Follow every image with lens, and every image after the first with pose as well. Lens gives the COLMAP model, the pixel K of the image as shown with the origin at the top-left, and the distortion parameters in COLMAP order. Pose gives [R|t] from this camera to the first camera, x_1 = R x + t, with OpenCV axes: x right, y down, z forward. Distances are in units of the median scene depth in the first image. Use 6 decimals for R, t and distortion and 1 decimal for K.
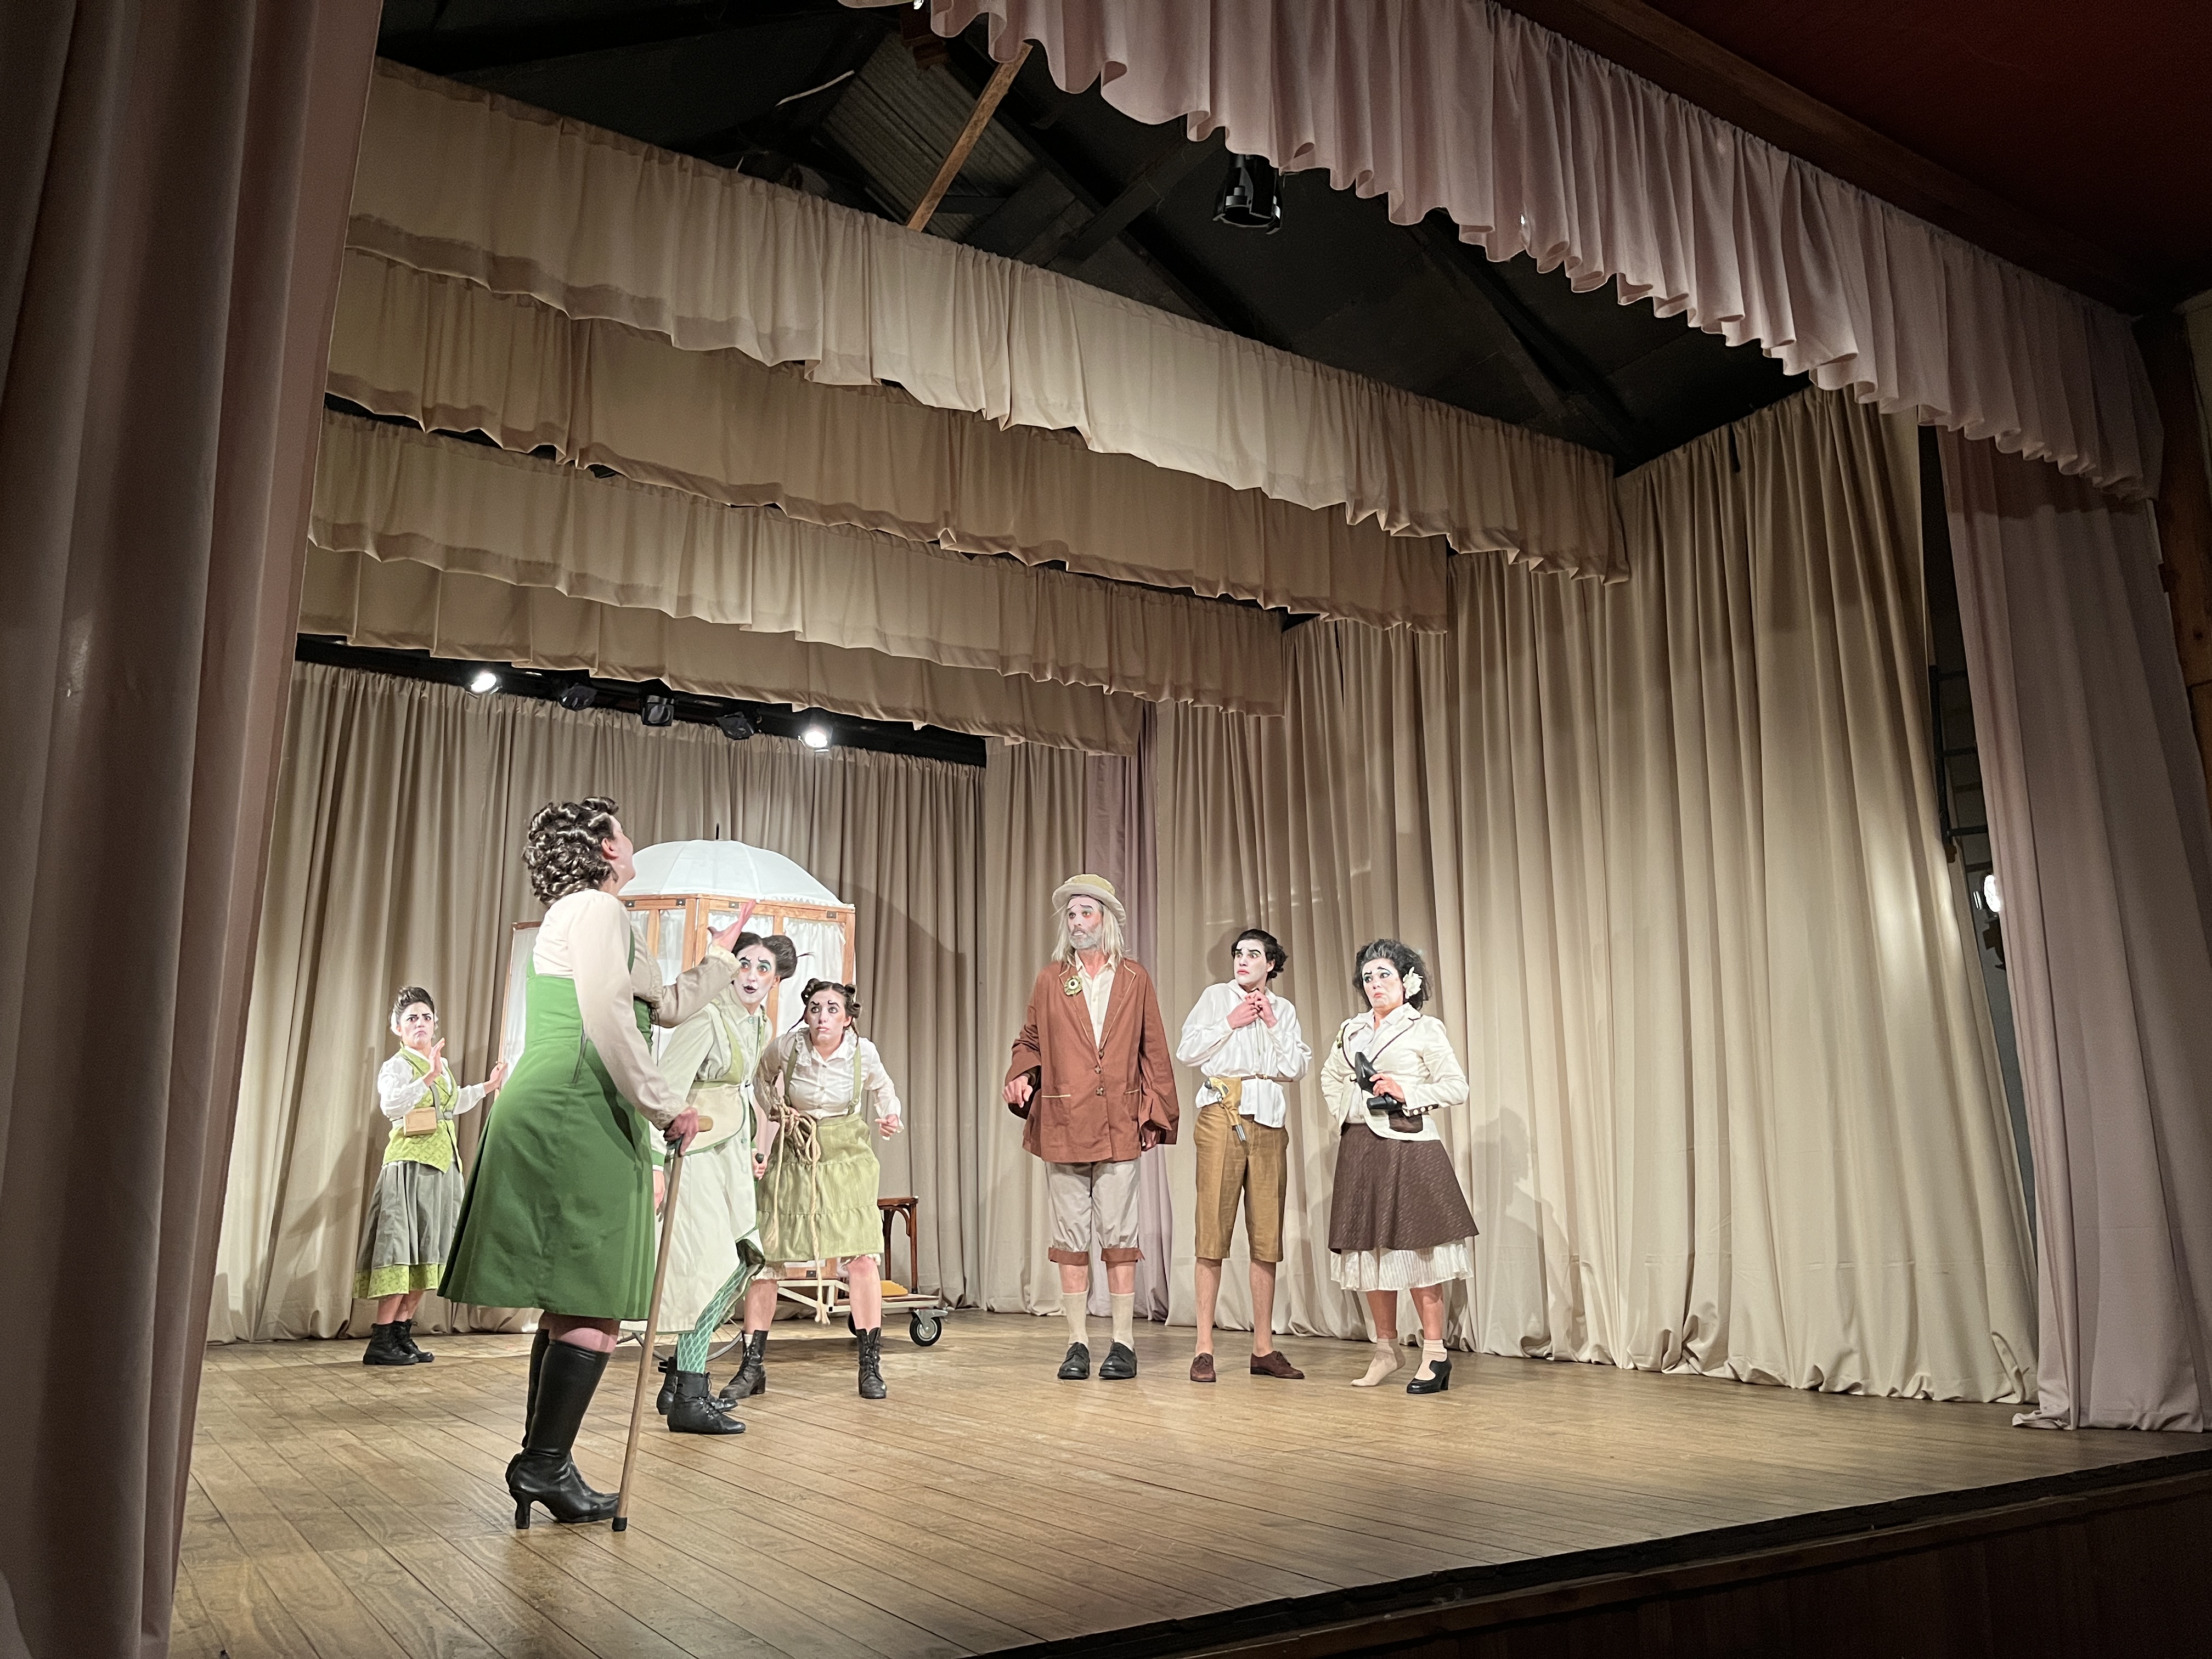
lens RADIAL K [[1675.6, 0, 1107.8], [0, 1675.6, 836.5], [0, 0, 1]] dist [0.036153, -0.059974]
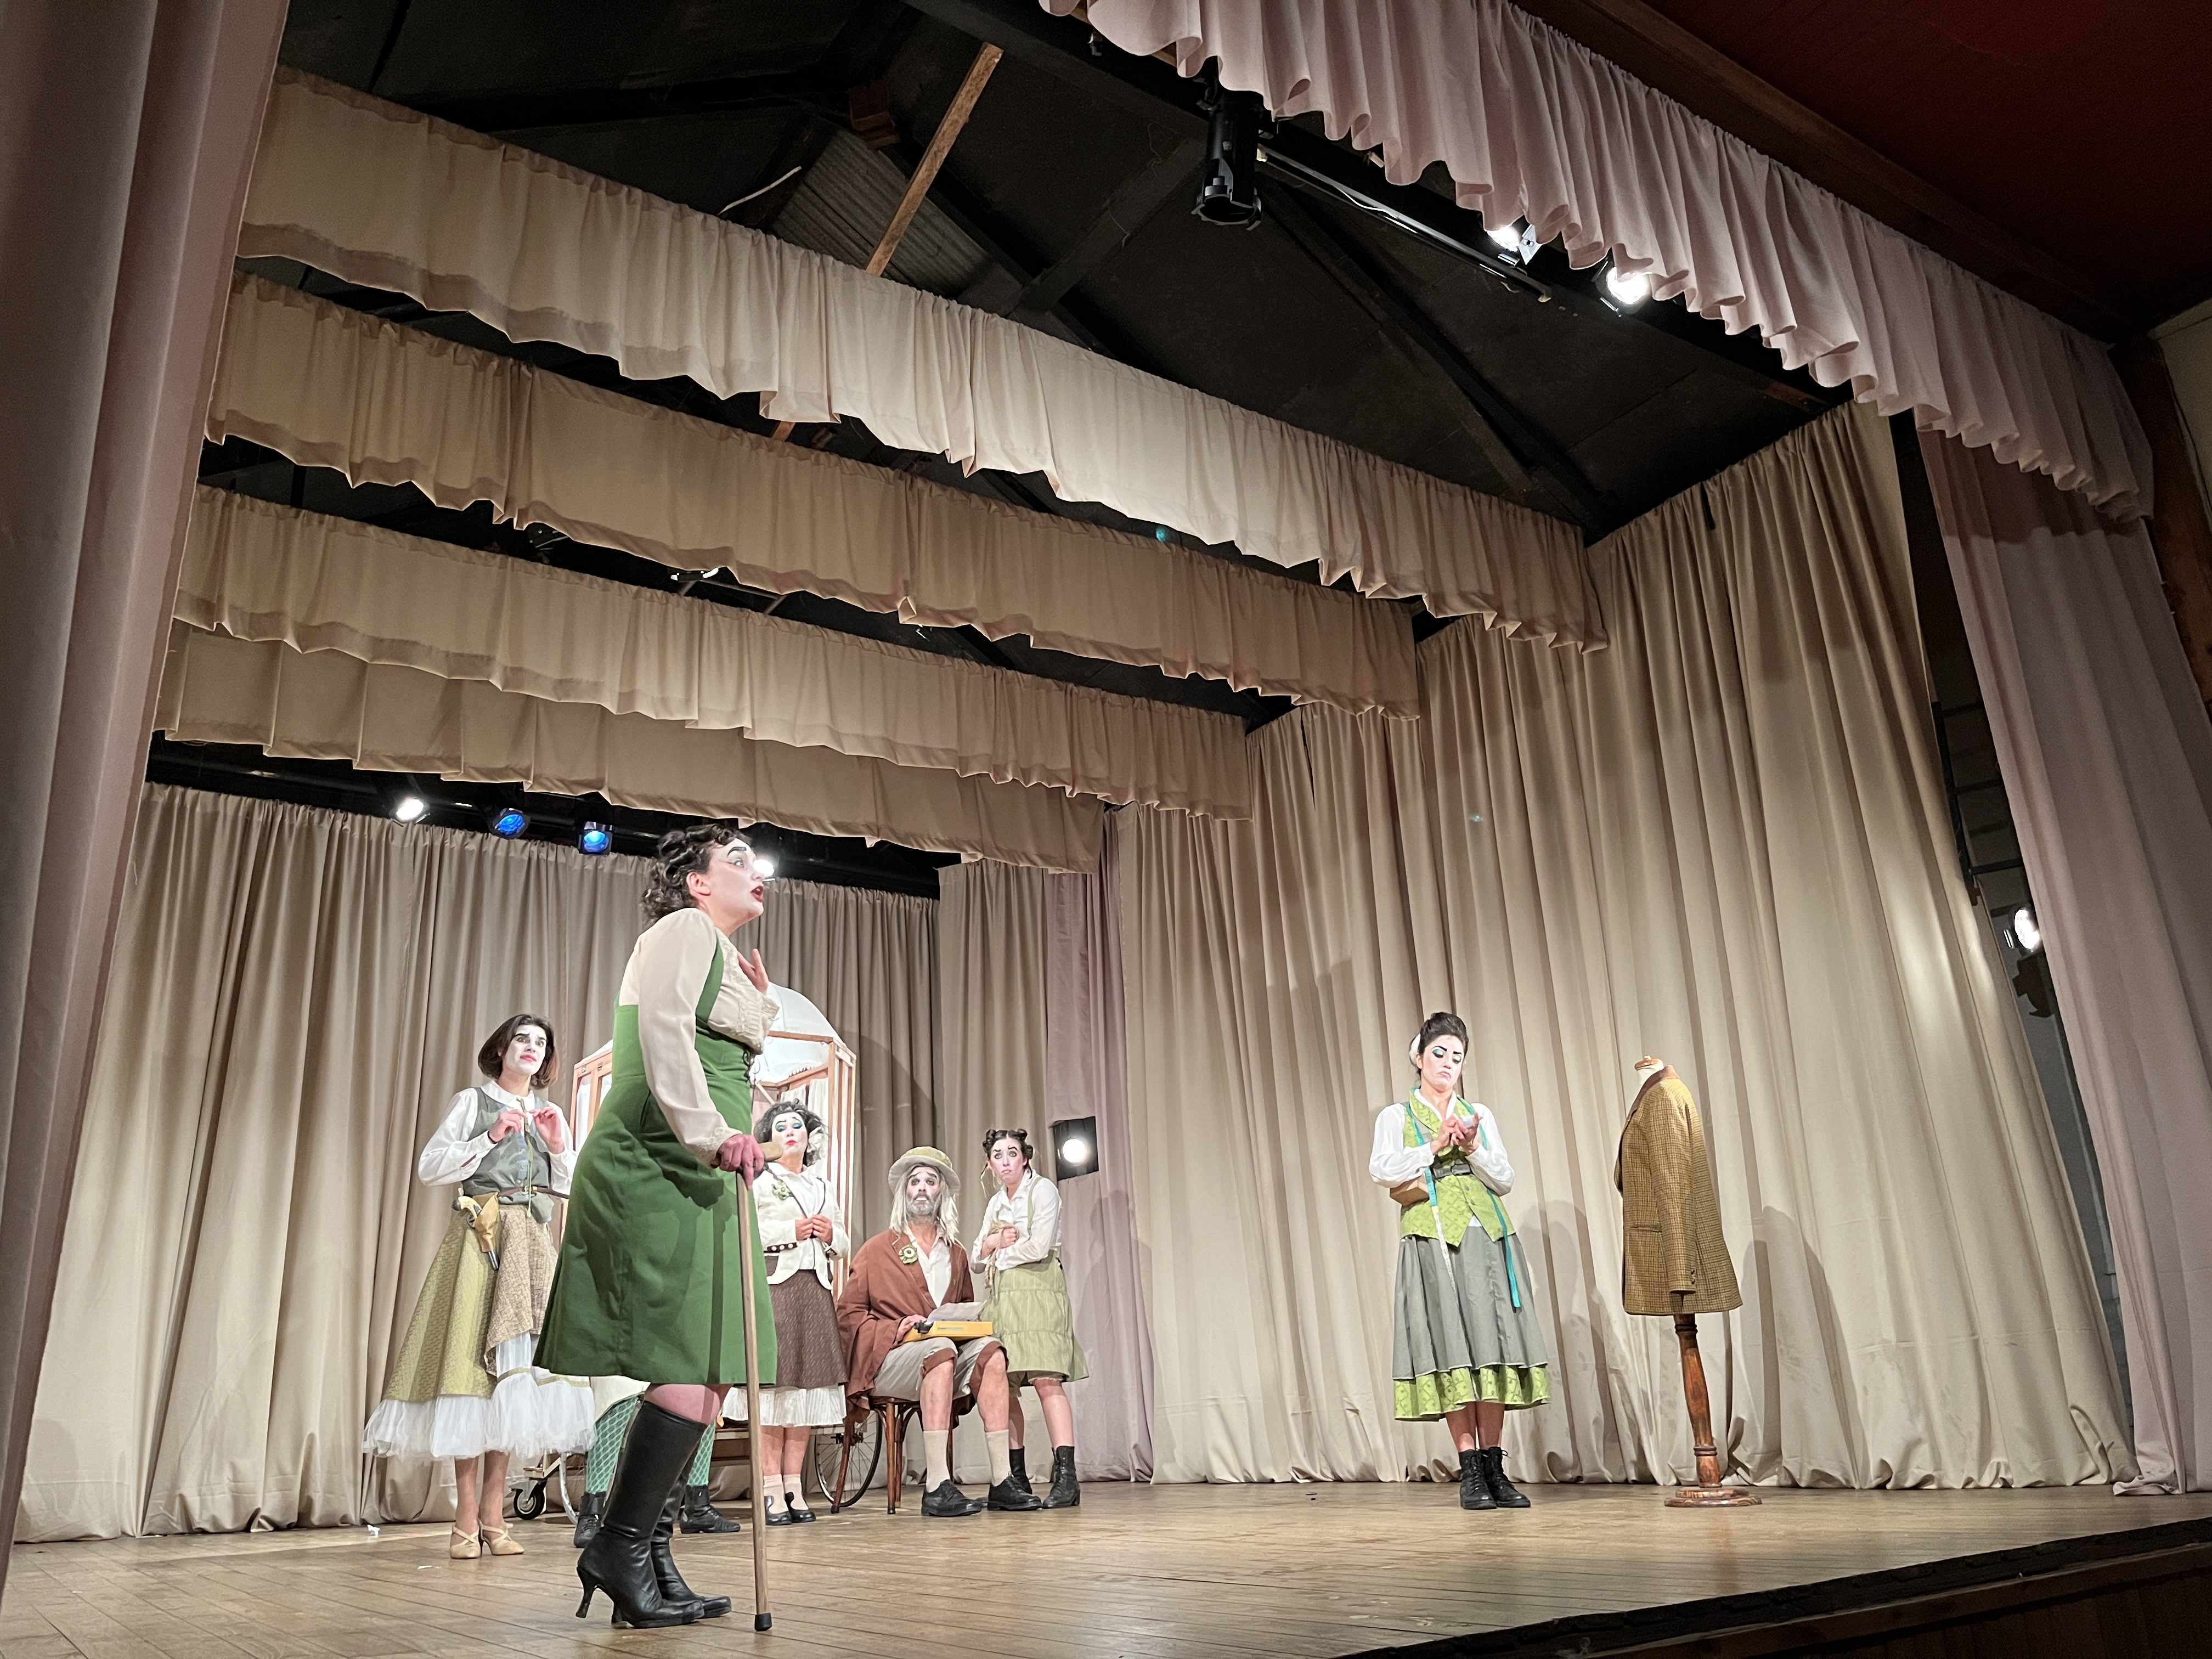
lens RADIAL K [[1675.6, 0, 1109.7], [0, 1675.6, 835.1], [0, 0, 1]] dist [0.036153, -0.059974]
pose [[0.998742, -0.028004, 0.041602, -0.026305], [0.032842, 0.992160, -0.120582, 0.077343], [-0.037899, 0.121797, 0.991831, 0.071325]]
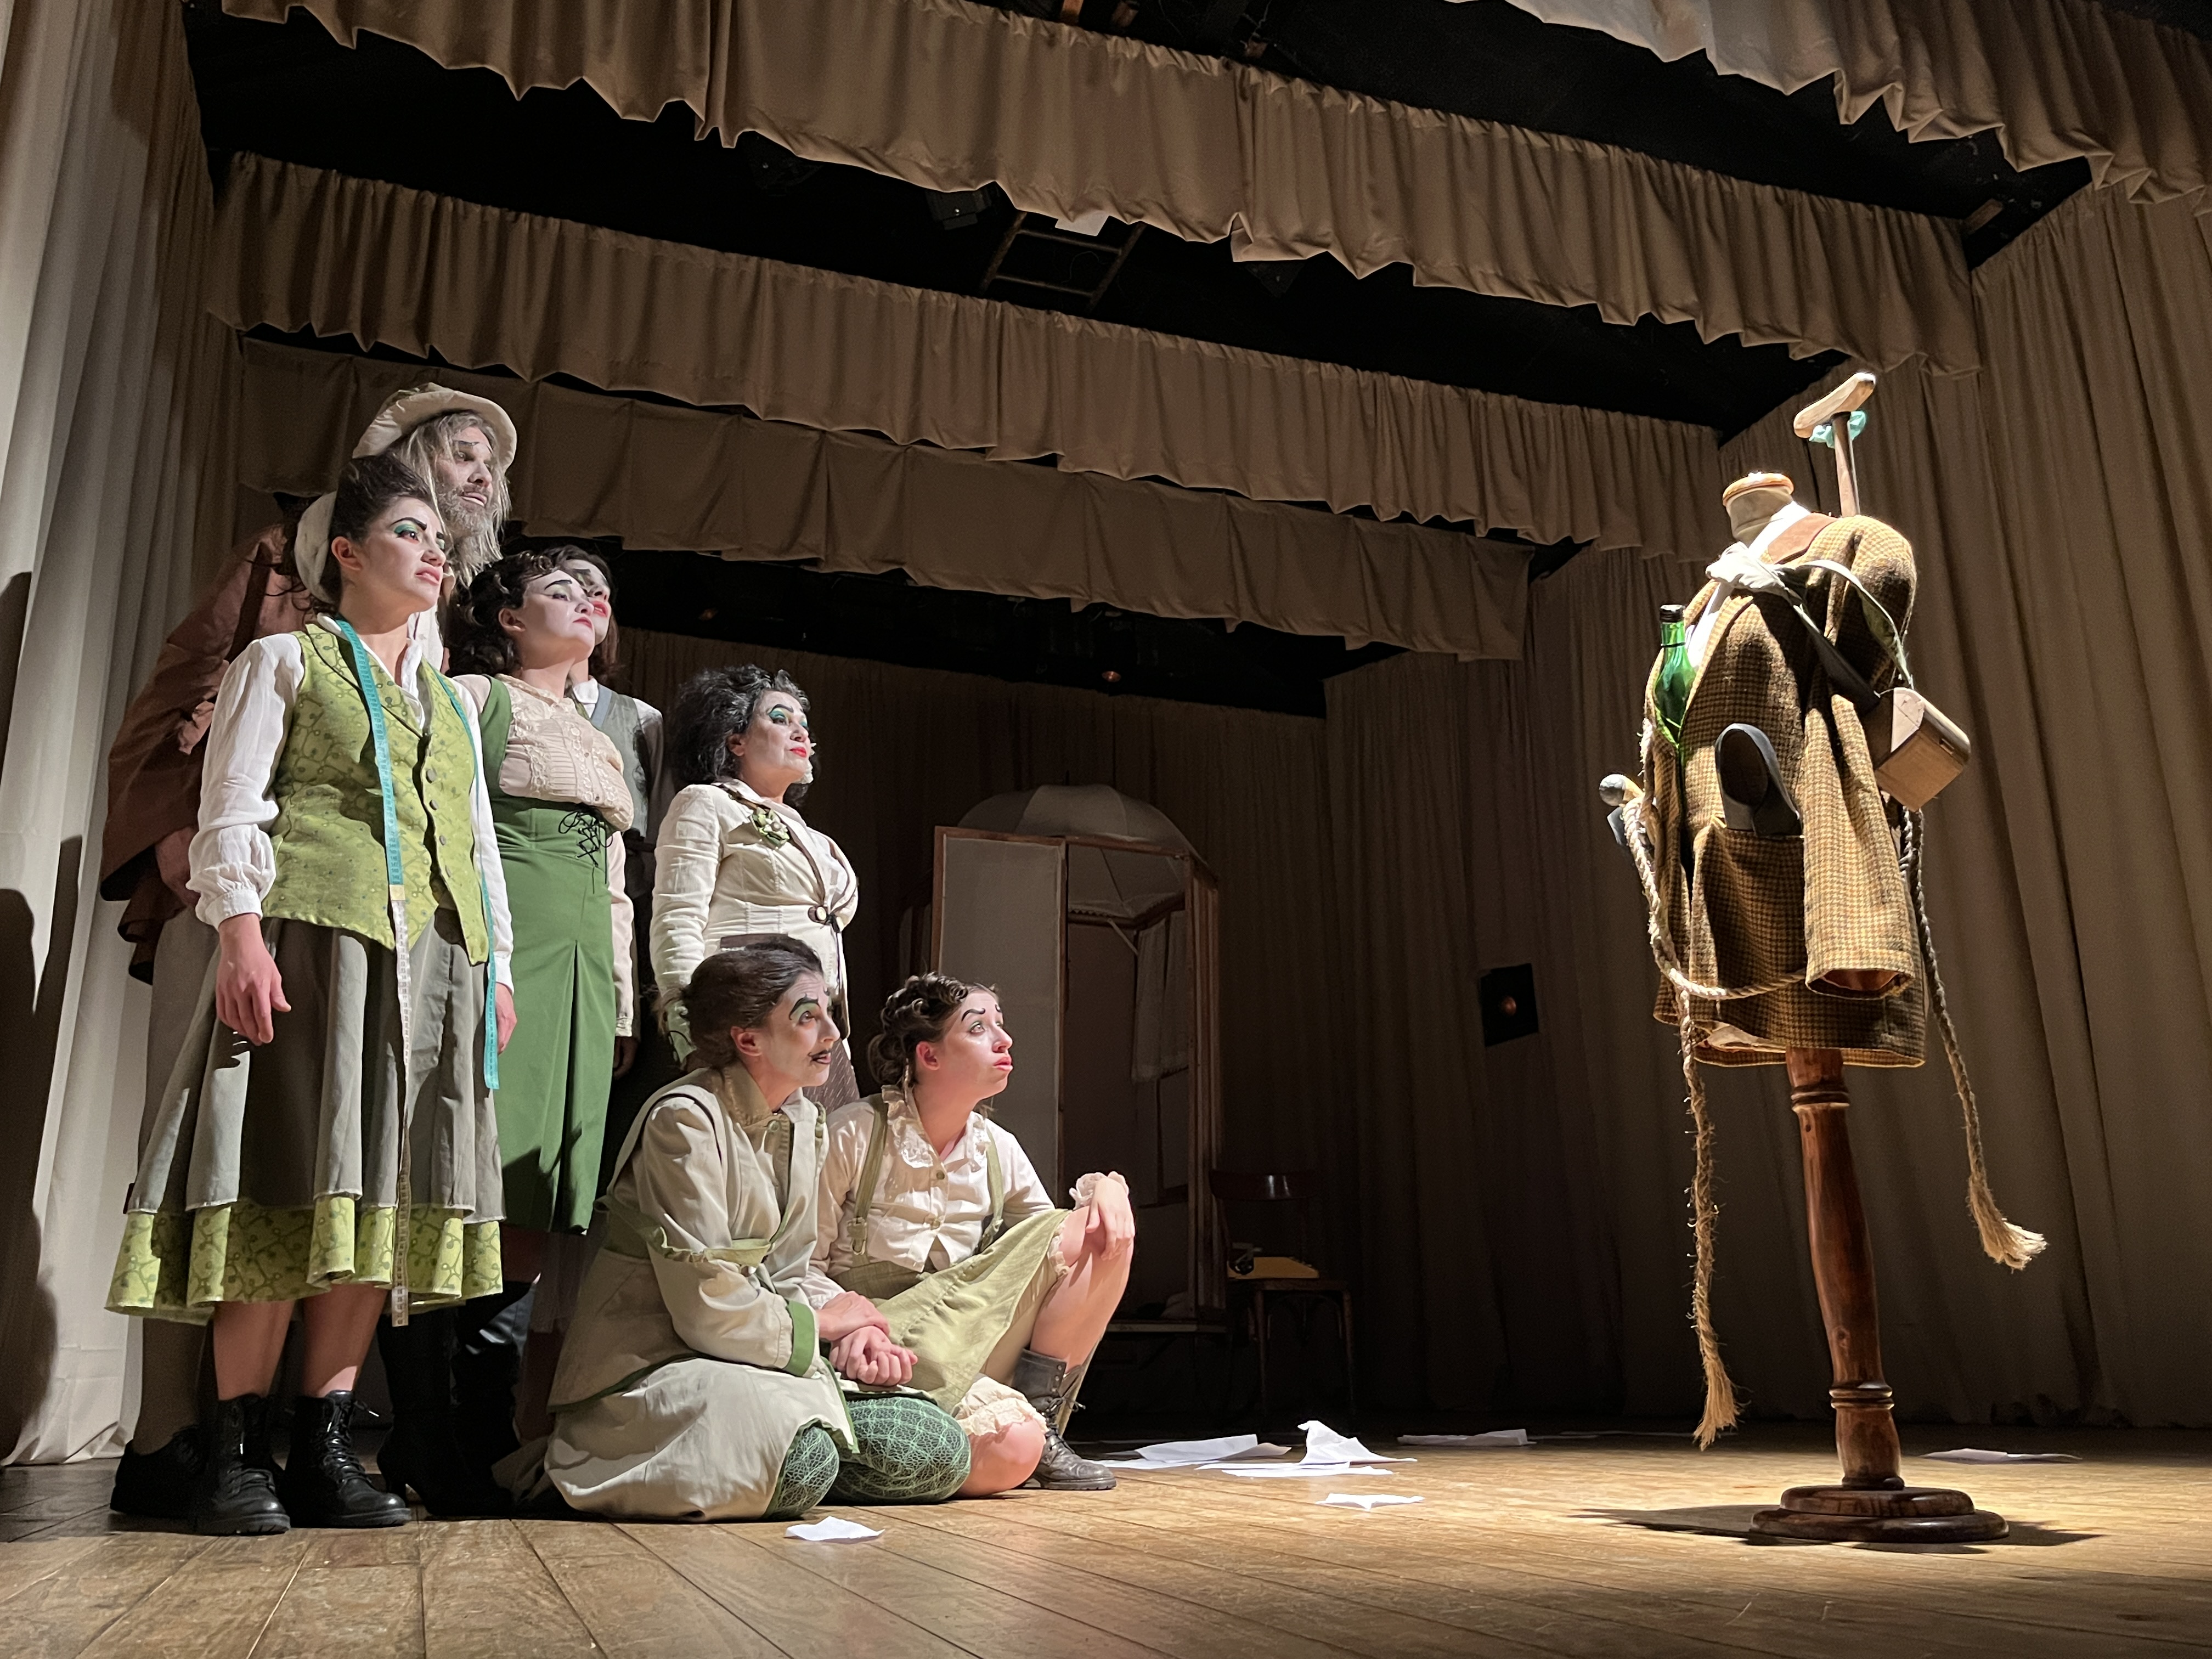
lens RADIAL K [[1755.8, 0, 1104.1], [0, 1755.8, 846.5], [0, 0, 1]] dist [0.023399, -0.047776]
pose [[0.976869, -0.064431, -0.203902, -0.018744], [0.048655, 0.995488, -0.081464, 0.154340], [0.208231, 0.069659, 0.975596, 0.316123]]
